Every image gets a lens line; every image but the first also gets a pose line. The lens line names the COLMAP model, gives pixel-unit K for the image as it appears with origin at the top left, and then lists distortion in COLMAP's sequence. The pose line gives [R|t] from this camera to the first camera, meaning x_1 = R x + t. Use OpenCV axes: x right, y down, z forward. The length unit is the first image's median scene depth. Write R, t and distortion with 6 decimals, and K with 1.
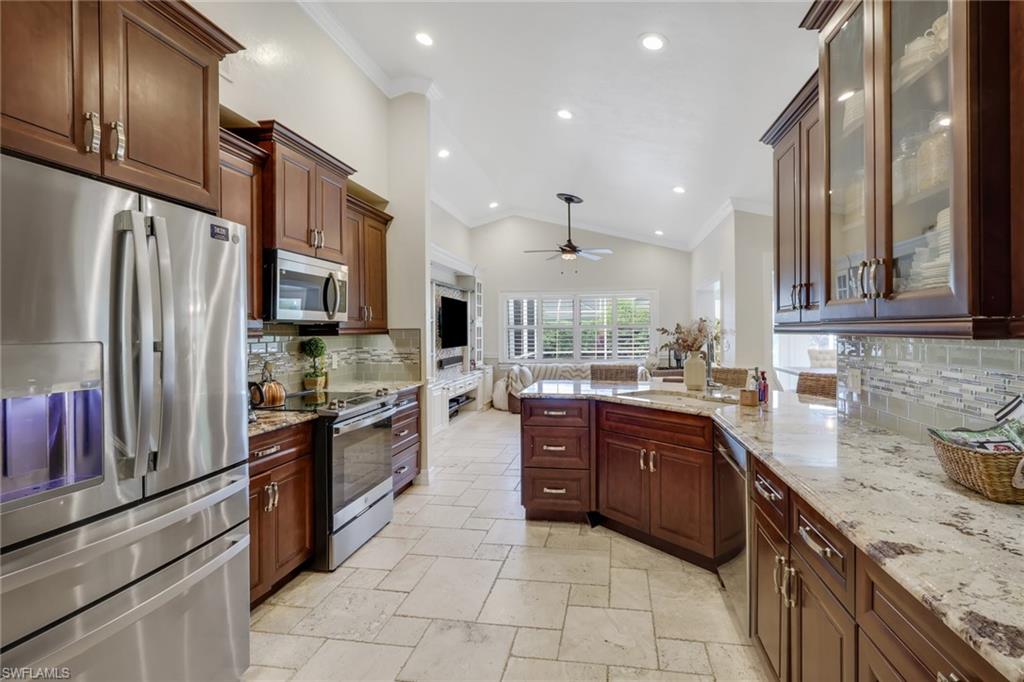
lens RADIAL K [[484.6, 0, 514.7], [0, 484.6, 336.0], [0, 0, 1]] dist [0.000298, -0.000680]
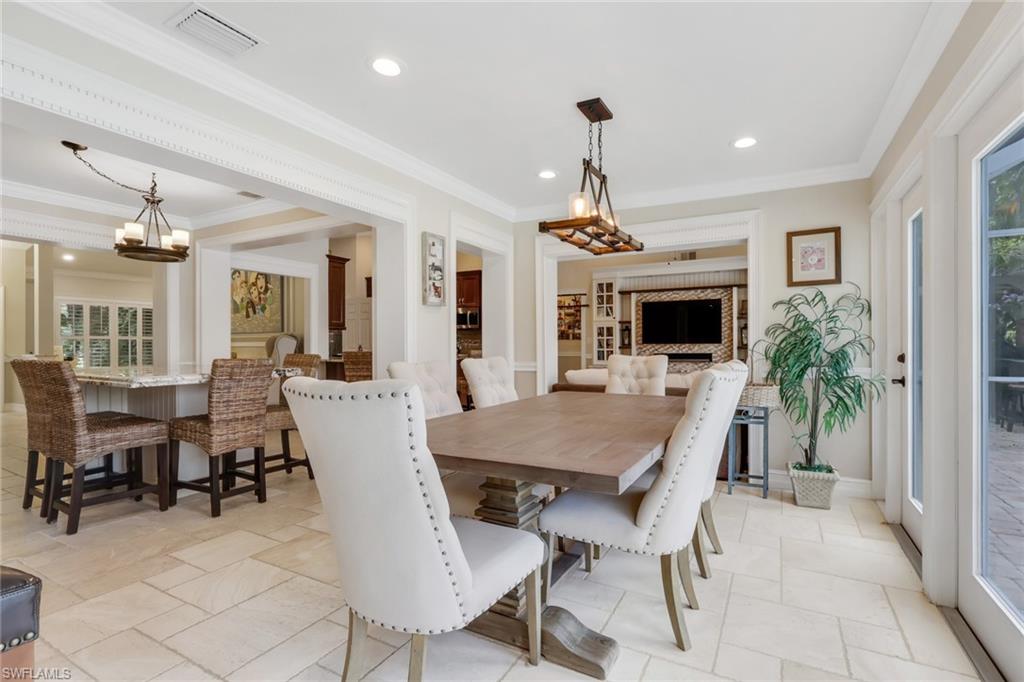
lens RADIAL K [[484.6, 0, 511.9], [0, 484.6, 339.9], [0, 0, 1]] dist [0.000298, -0.000680]
pose [[-0.303603, 0.006789, -0.952775, 0.928496], [-0.006723, 0.999934, 0.009267, 0.005519], [0.952775, 0.009218, -0.303537, 0.862079]]
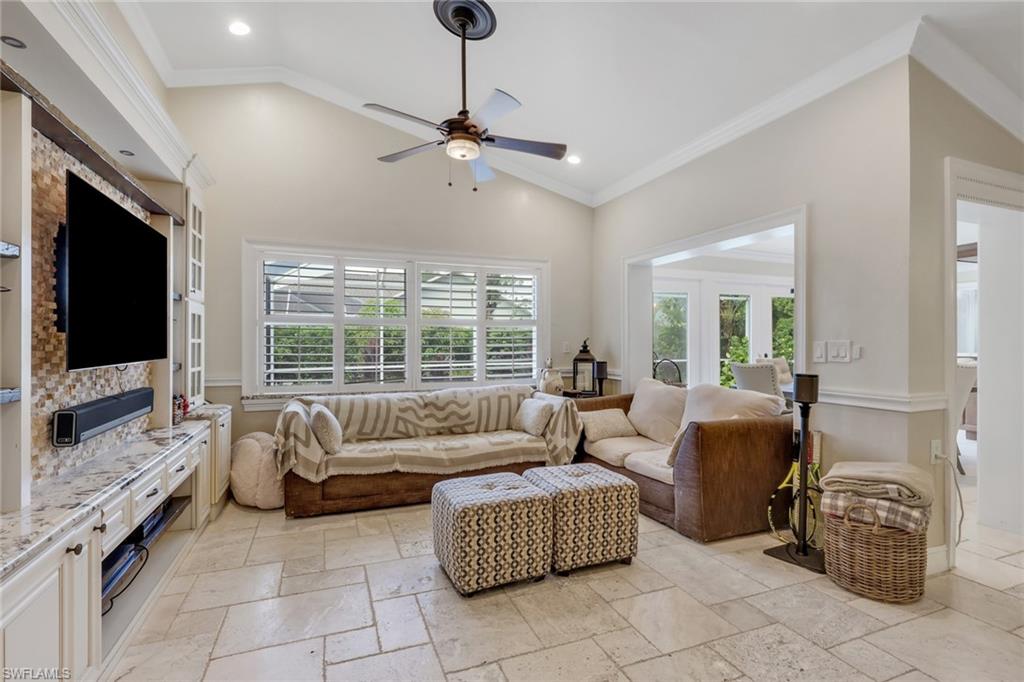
lens RADIAL K [[484.6, 0, 504.3], [0, 484.6, 343.9], [0, 0, 1]] dist [0.000298, -0.000680]
pose [[0.846918, 0.004804, 0.531702, -0.073757], [0.001673, 0.999930, -0.011700, 0.012878], [-0.531721, 0.010799, 0.846850, 0.534260]]
